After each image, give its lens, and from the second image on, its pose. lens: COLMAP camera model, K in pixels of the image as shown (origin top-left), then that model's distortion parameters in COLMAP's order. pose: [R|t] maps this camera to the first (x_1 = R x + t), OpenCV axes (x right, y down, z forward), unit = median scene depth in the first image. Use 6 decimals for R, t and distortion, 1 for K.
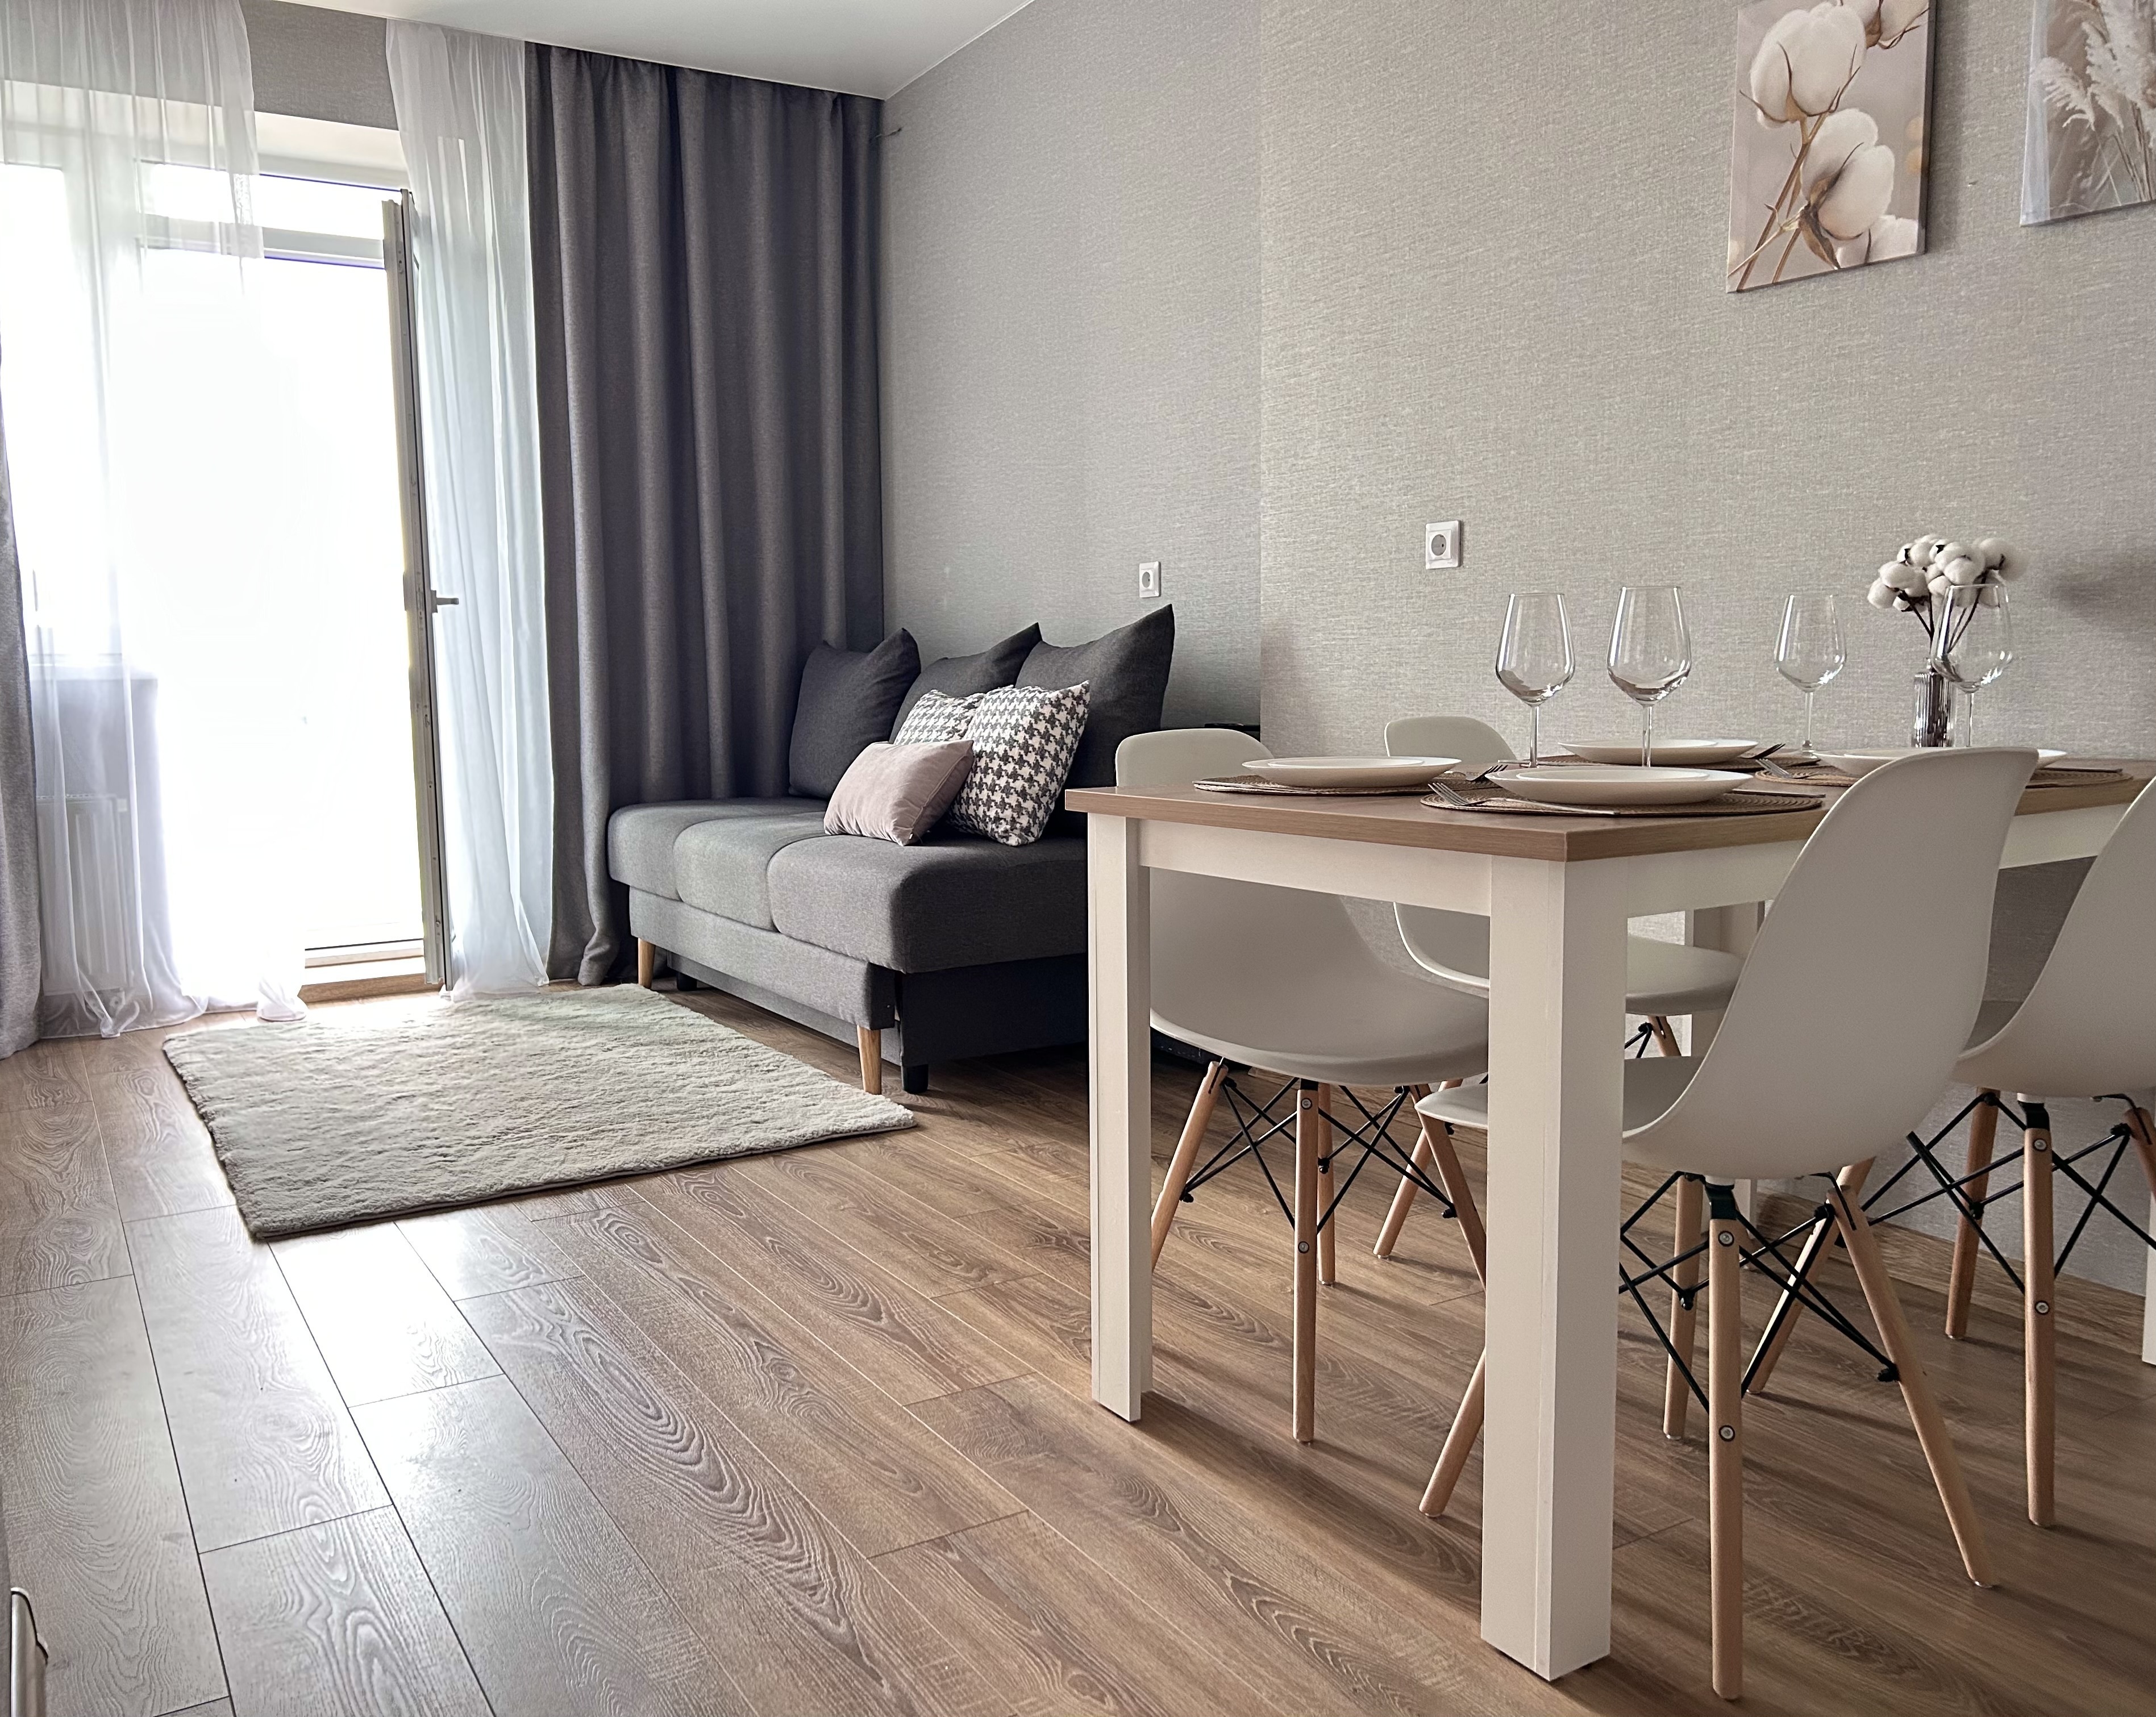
lens RADIAL K [[1705.9, 0, 1078.0], [0, 1705.9, 858.5], [0, 0, 1]] dist [0.088654, -0.118609]
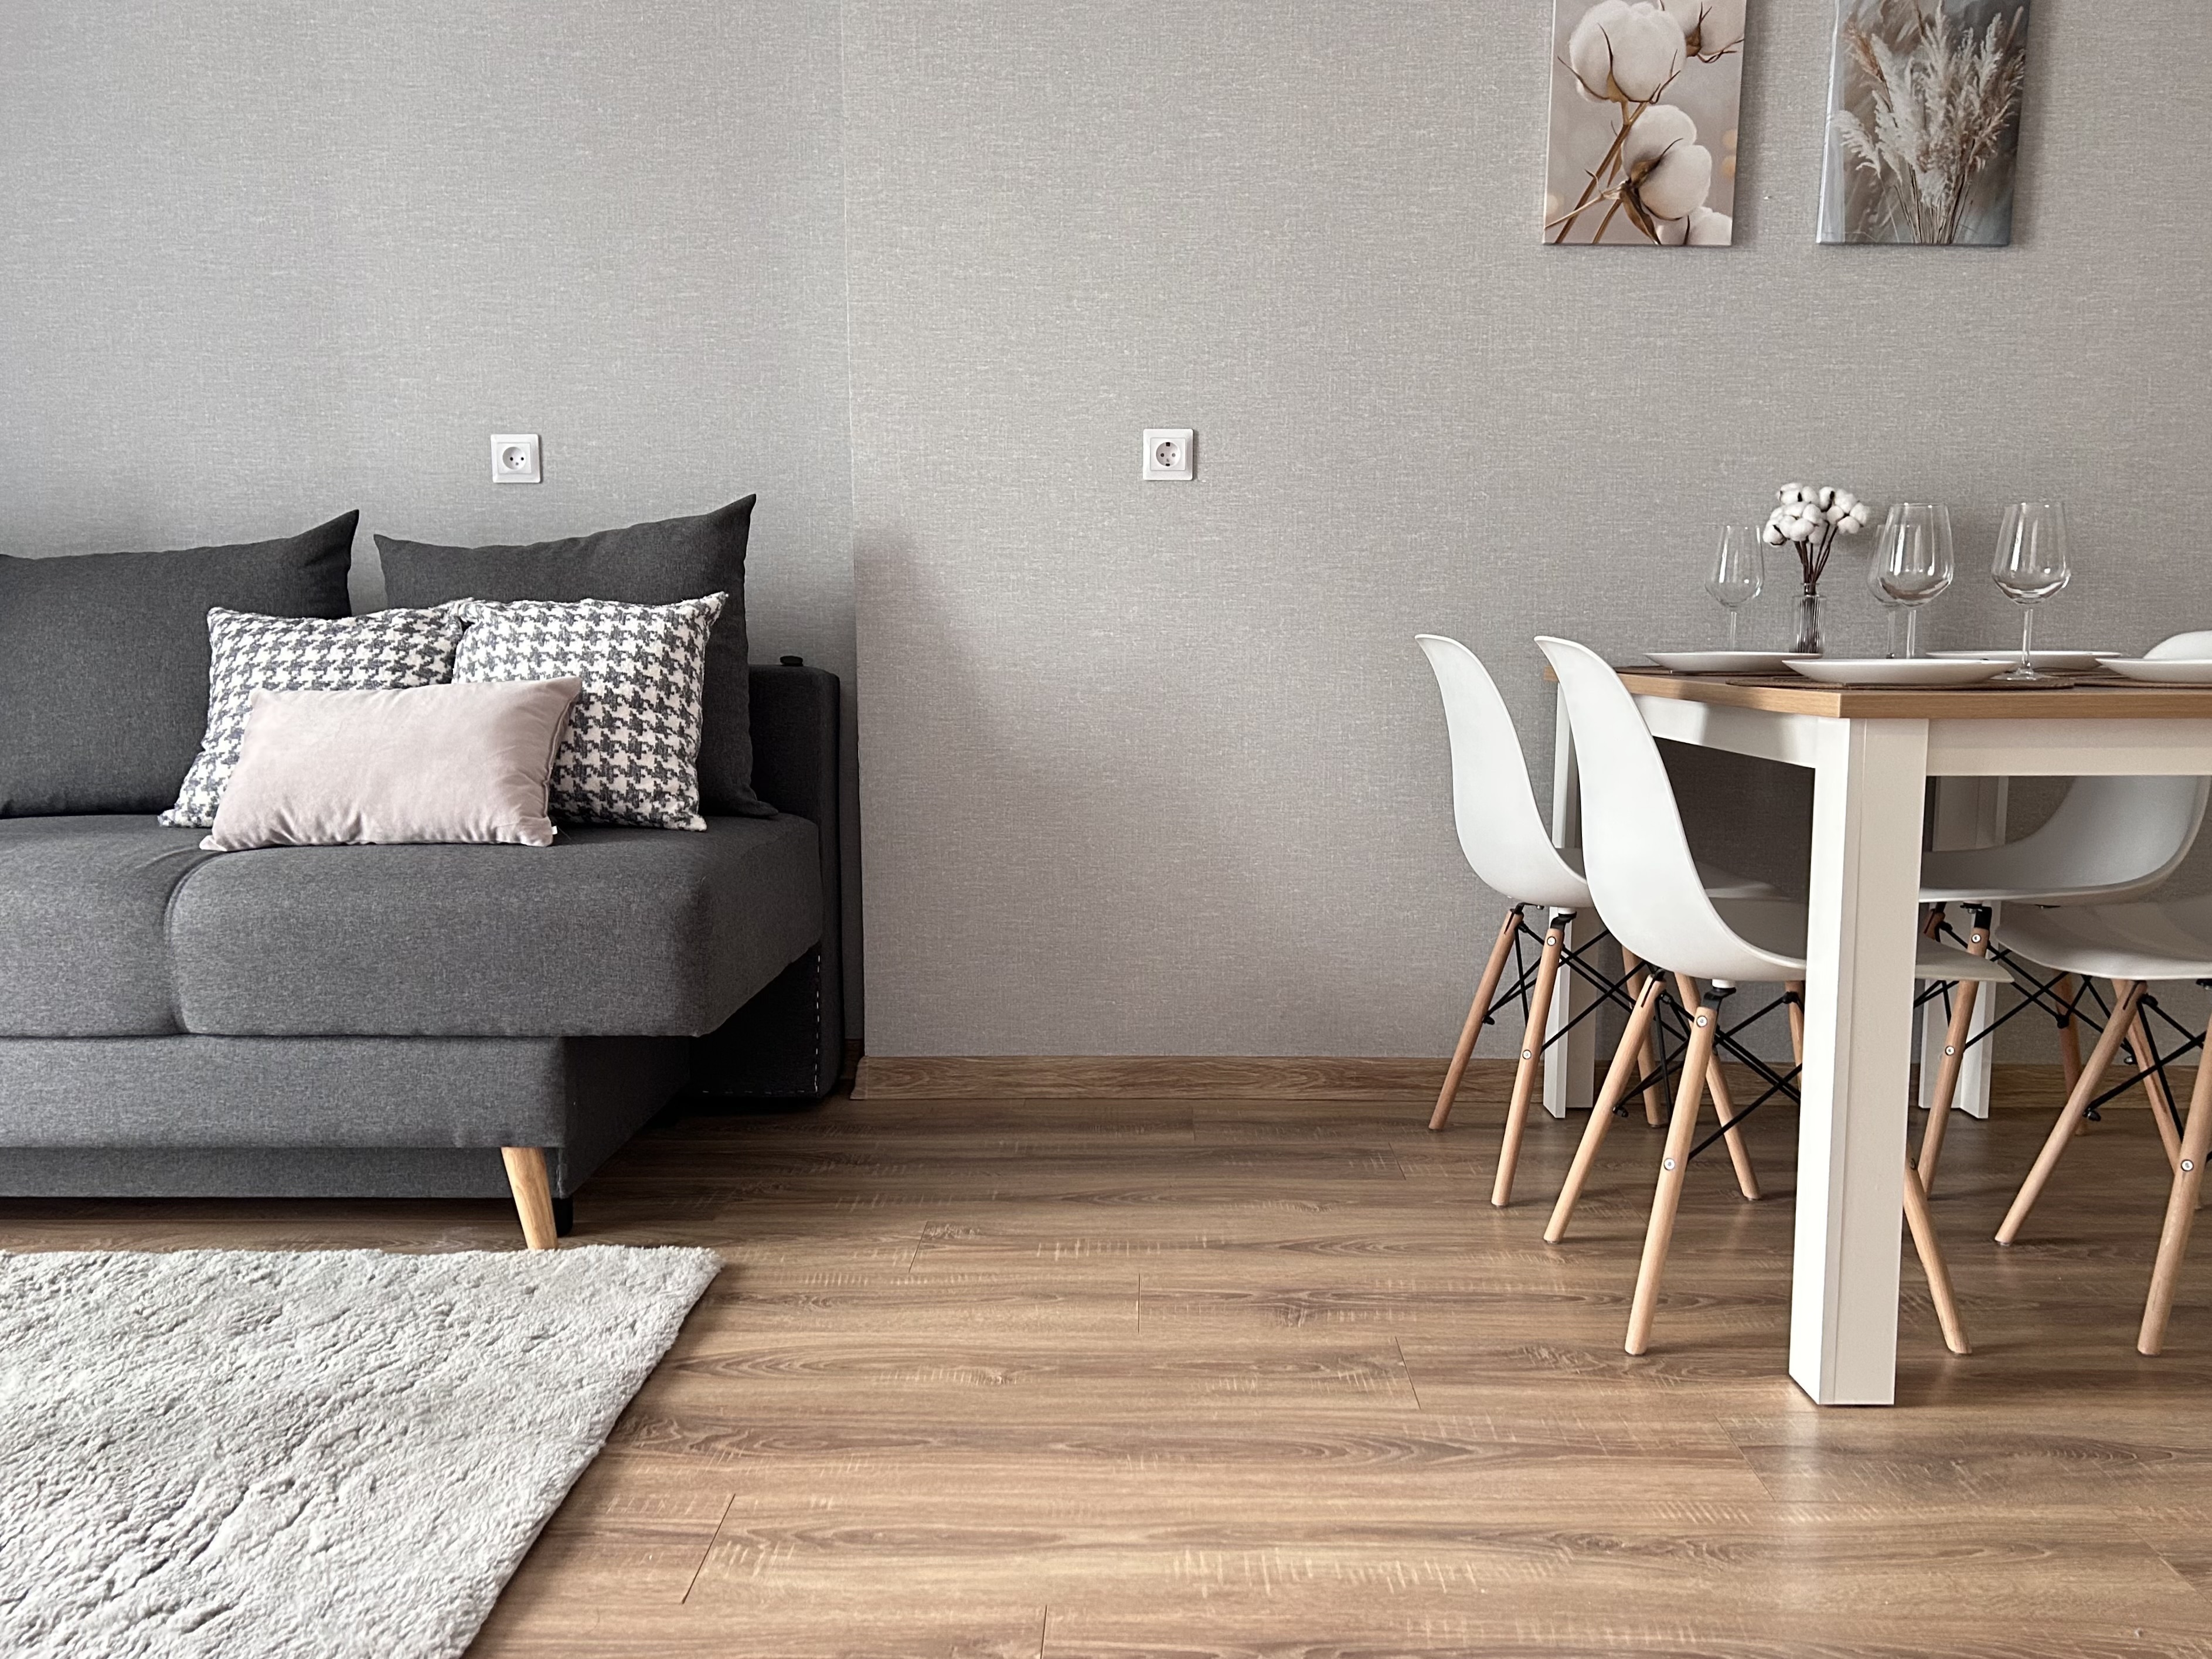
lens RADIAL K [[1701.5, 0, 1122.8], [0, 1701.5, 856.2], [0, 0, 1]] dist [0.054739, -0.072474]
pose [[0.535796, -0.088138, 0.839735, -0.712767], [0.086101, 0.995056, 0.049503, -0.022499], [-0.839946, 0.045778, 0.540736, 0.673934]]
